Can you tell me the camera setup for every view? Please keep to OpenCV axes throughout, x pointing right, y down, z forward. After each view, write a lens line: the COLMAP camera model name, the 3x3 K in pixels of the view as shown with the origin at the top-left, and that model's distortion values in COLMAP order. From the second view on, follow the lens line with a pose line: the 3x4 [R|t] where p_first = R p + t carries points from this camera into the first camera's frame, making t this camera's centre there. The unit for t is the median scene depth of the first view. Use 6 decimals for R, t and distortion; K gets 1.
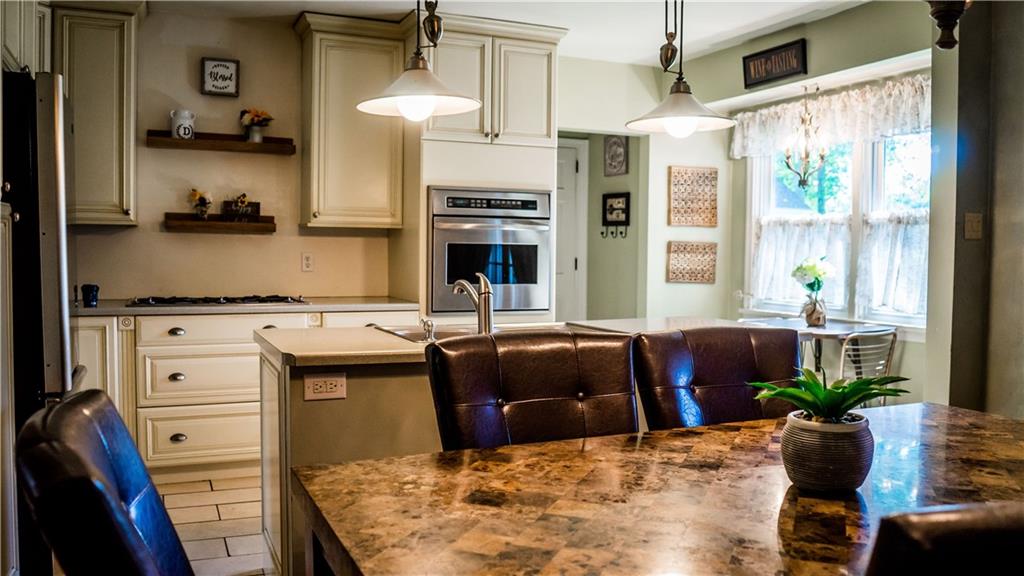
lens RADIAL K [[837.4, 0, 521.3], [0, 837.4, 286.6], [0, 0, 1]] dist [-0.083983, 0.008354]
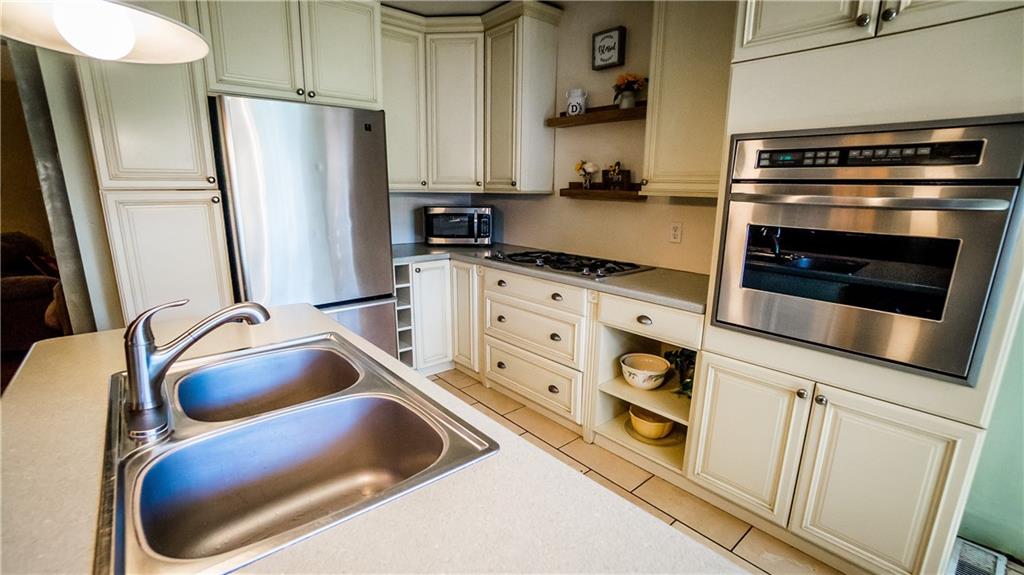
lens RADIAL K [[449.5, 0, 510.3], [0, 449.5, 285.3], [0, 0, 1]] dist [-0.047467, 0.016503]
pose [[0.278115, 0.197480, -0.940029, 0.188044], [-0.050405, 0.980290, 0.191026, -0.061957], [0.959224, -0.005745, 0.282587, 0.722984]]
